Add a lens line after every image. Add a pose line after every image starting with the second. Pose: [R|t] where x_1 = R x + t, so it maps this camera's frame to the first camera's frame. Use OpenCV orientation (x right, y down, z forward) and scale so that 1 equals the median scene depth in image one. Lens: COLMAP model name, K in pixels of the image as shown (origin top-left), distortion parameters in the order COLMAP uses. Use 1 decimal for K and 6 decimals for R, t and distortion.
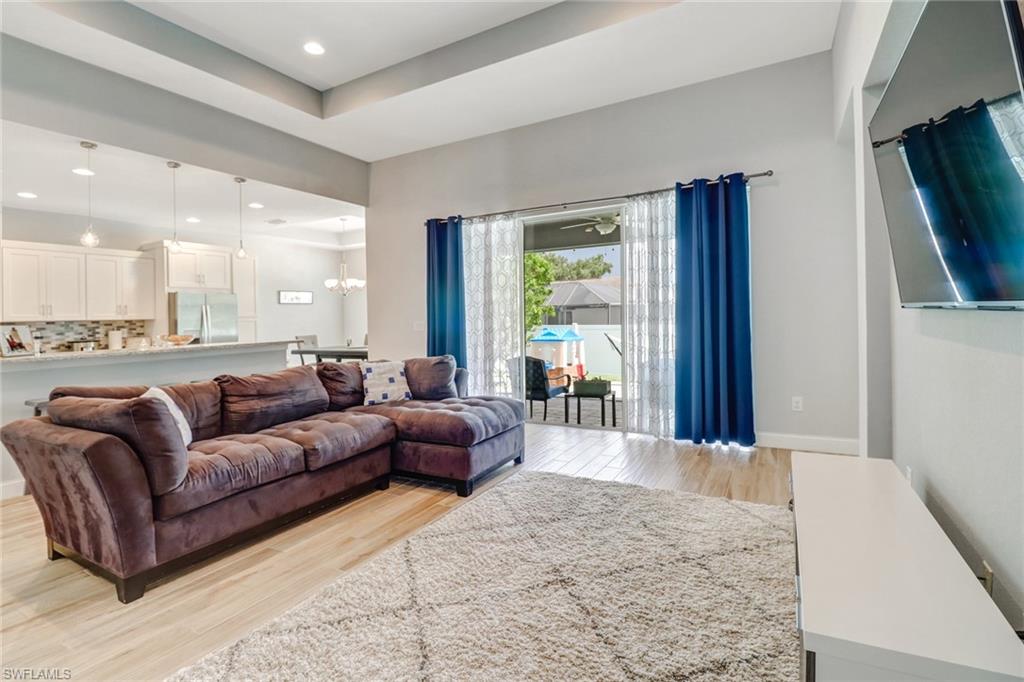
lens RADIAL K [[496.1, 0, 507.6], [0, 496.1, 299.9], [0, 0, 1]] dist [-0.003748, -0.006897]
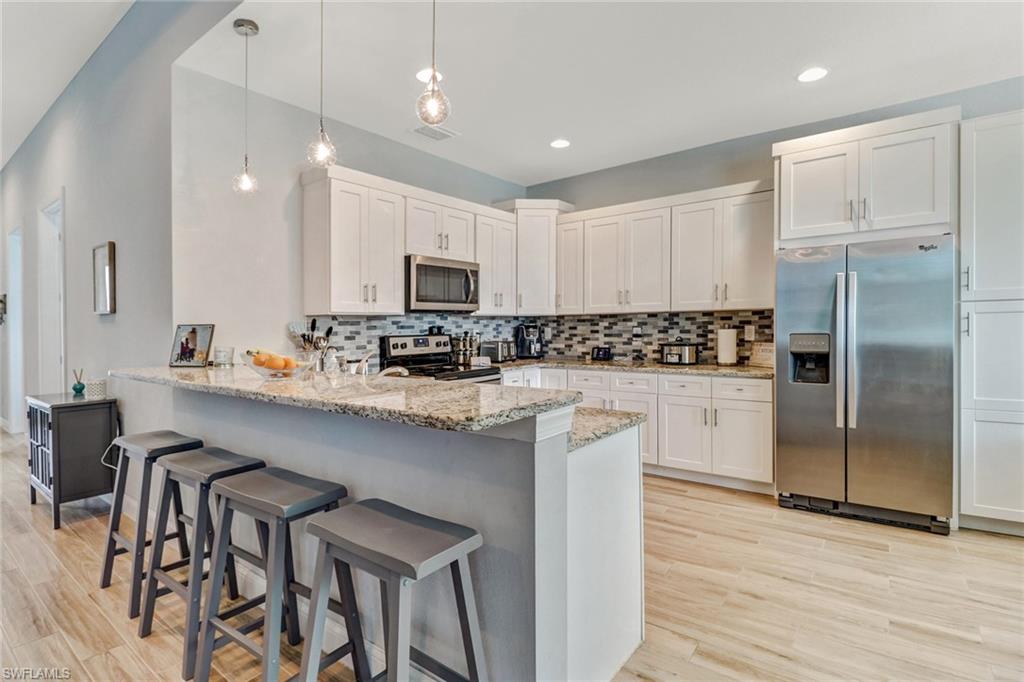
lens RADIAL K [[496.1, 0, 501.6], [0, 496.1, 334.7], [0, 0, 1]] dist [-0.003748, -0.006897]
pose [[-0.148282, 0.041035, -0.988093, -0.168726], [0.054241, 0.997972, 0.033306, 0.035528], [0.987457, -0.048656, -0.150207, 0.825095]]
